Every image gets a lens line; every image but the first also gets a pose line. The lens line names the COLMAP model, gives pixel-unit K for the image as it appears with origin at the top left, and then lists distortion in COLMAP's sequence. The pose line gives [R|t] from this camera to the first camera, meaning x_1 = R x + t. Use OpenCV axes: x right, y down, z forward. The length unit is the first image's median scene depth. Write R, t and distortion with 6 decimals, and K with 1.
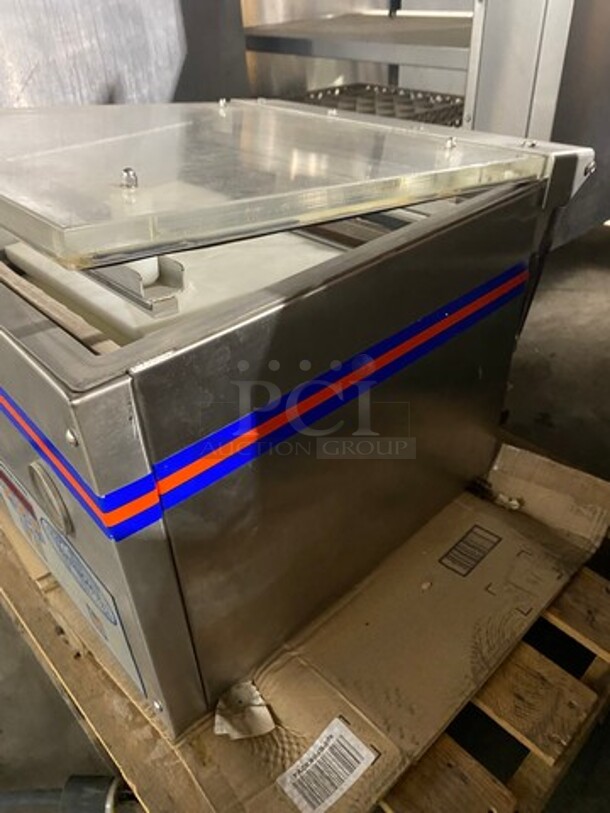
lens RADIAL K [[610.7, 0, 305.0], [0, 610.7, 406.5], [0, 0, 1]] dist [-0.004458, -0.003930]
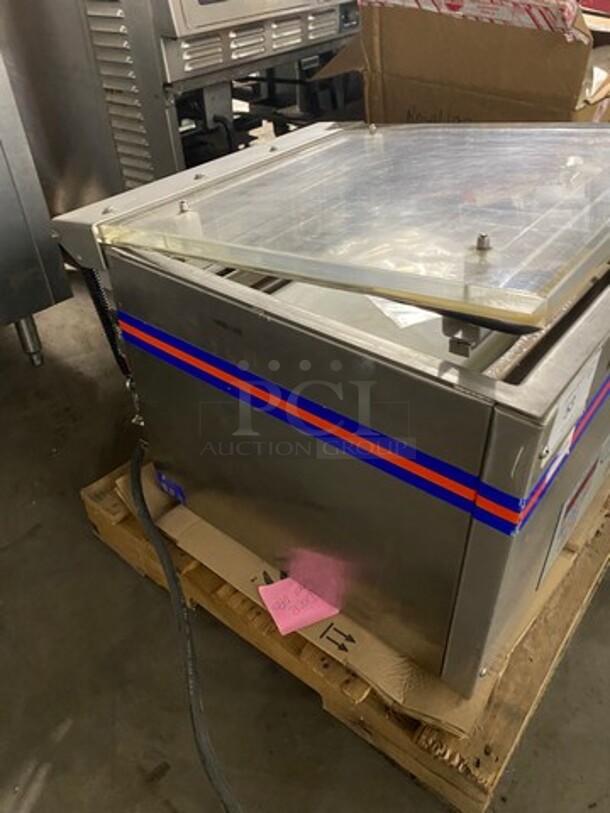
lens RADIAL K [[610.7, 0, 305.0], [0, 610.7, 406.5], [0, 0, 1]] dist [-0.004458, -0.003930]
pose [[-0.125079, -0.587986, 0.799142, -1.330935], [0.611087, 0.588895, 0.528938, -0.945481], [-0.781619, 0.554504, 0.285652, 1.073848]]
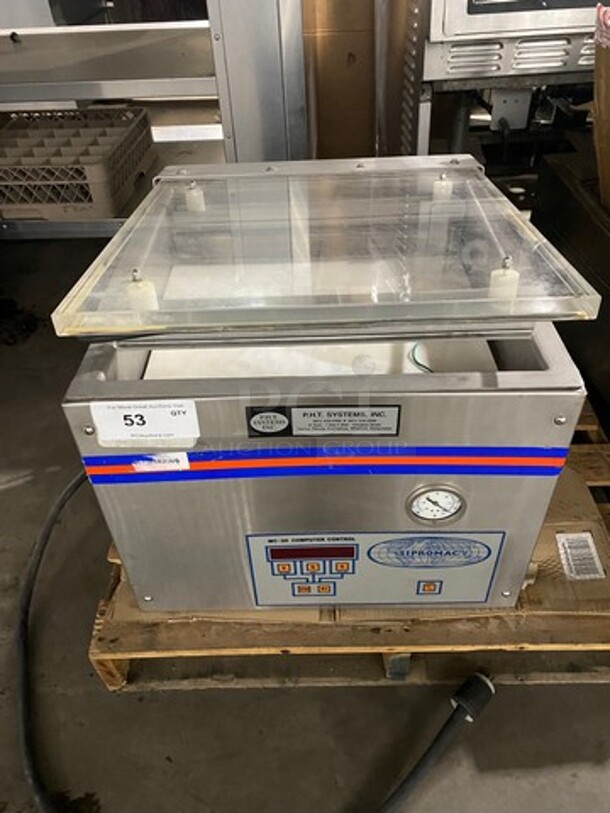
lens RADIAL K [[610.7, 0, 305.0], [0, 610.7, 406.5], [0, 0, 1]] dist [-0.004458, -0.003930]
pose [[0.691876, -0.468109, 0.549711, -1.086417], [0.437811, 0.877414, 0.196130, -0.384258], [-0.574134, 0.104972, 0.812004, 0.018442]]
